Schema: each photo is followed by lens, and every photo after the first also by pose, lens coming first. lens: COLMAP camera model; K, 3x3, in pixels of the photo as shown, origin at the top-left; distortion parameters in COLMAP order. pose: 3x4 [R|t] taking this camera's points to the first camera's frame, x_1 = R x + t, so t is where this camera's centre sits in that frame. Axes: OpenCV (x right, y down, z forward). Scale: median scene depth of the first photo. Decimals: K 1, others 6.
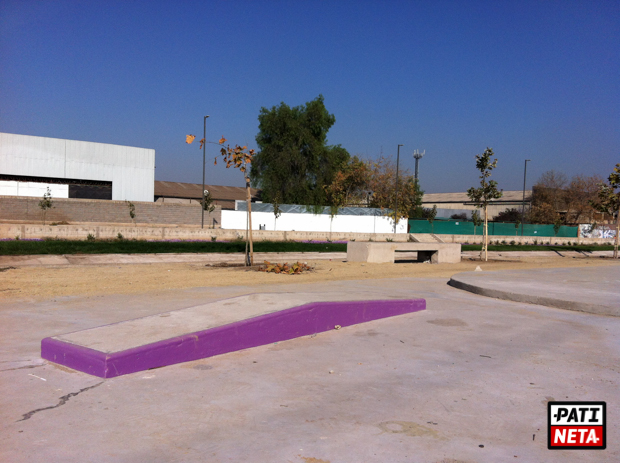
lens RADIAL K [[577.3, 0, 306.6], [0, 577.3, 240.7], [0, 0, 1]] dist [0.108747, -0.288380]
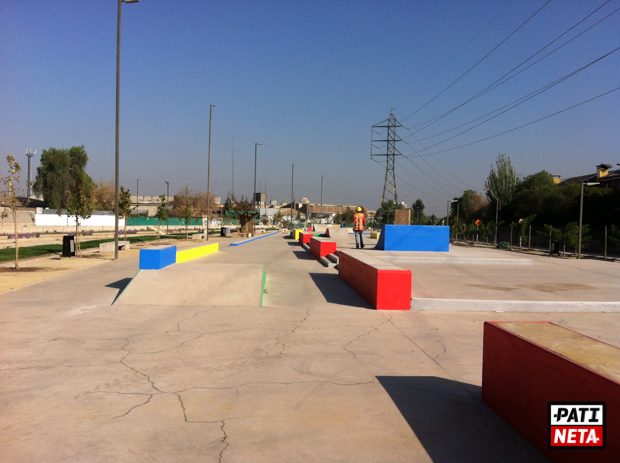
lens RADIAL K [[571.2, 0, 308.5], [0, 571.2, 248.7], [0, 0, 1]] dist [0.087801, -0.255148]
pose [[0.734403, -0.051370, 0.676767, -0.630583], [0.025951, 0.998528, 0.047632, -0.010708], [-0.678217, -0.017418, 0.734655, -0.674775]]
